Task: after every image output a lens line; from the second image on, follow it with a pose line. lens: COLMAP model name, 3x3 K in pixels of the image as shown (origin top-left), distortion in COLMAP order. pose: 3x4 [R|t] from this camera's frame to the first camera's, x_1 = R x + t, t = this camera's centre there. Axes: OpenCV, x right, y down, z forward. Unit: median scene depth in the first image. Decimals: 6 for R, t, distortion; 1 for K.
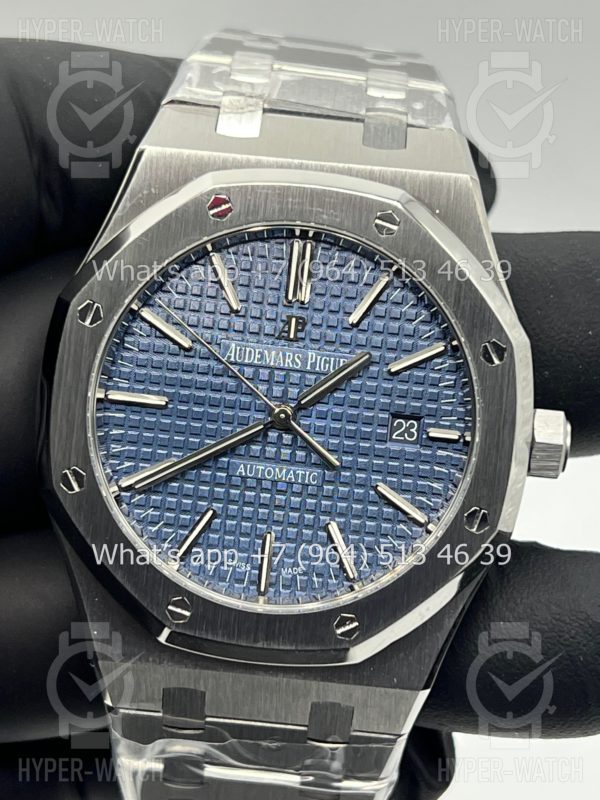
lens RADIAL K [[1942.0, 0, 300.0], [0, 1942.0, 400.0], [0, 0, 1]] dist [0.388322, 0.355293]
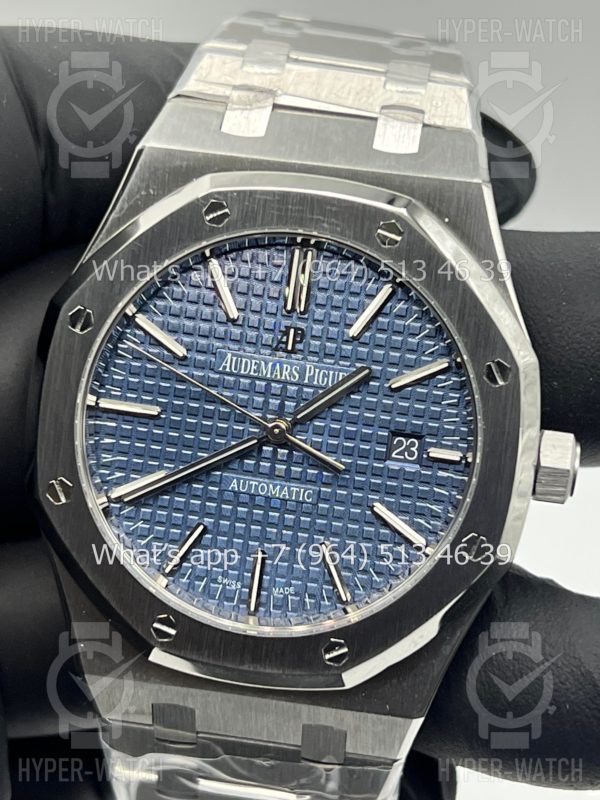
lens RADIAL K [[1942.0, 0, 300.0], [0, 1942.0, 400.0], [0, 0, 1]] dist [0.388322, 0.355293]
pose [[0.997028, 0.029413, -0.071211, 0.069971], [-0.025970, 0.998470, 0.048812, -0.054036], [0.072538, -0.046818, 0.996266, 0.041680]]
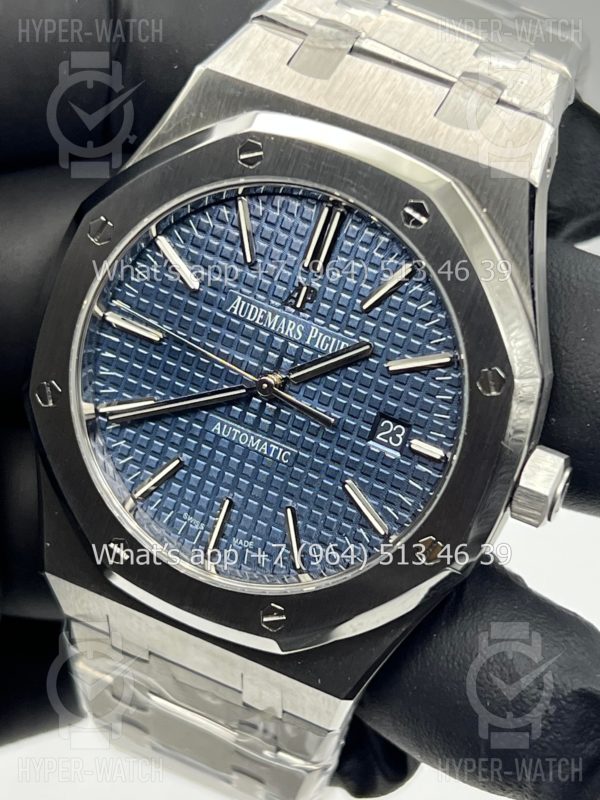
lens RADIAL K [[1942.0, 0, 300.0], [0, 1942.0, 400.0], [0, 0, 1]] dist [0.388322, 0.355293]
pose [[0.933449, 0.263306, -0.243604, 0.235733], [-0.226332, 0.959189, 0.169500, -0.147433], [0.278293, -0.103084, 0.954949, 0.103497]]
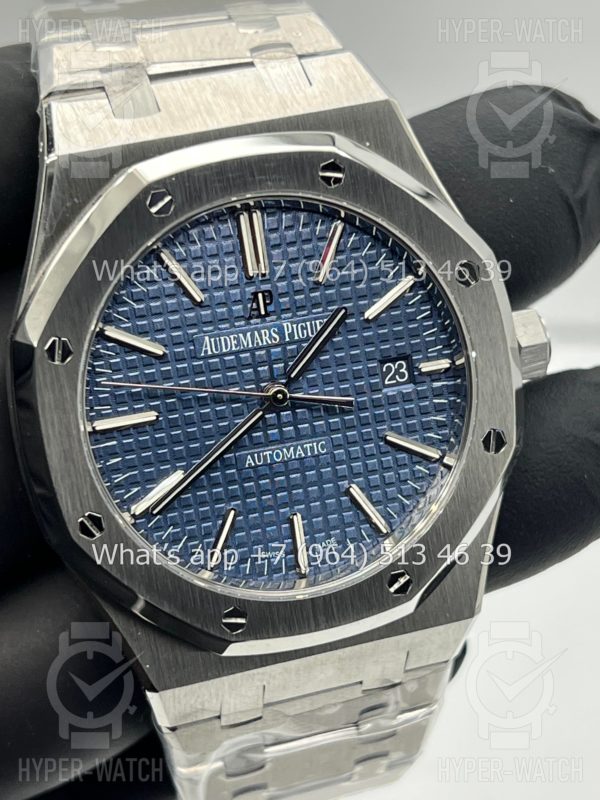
lens RADIAL K [[1942.0, 0, 300.0], [0, 1942.0, 400.0], [0, 0, 1]] dist [0.388322, 0.355293]
pose [[0.930523, -0.287061, 0.227424, -0.216344], [0.255247, 0.953652, 0.159365, -0.139084], [-0.262631, -0.090243, 0.960667, 0.075018]]
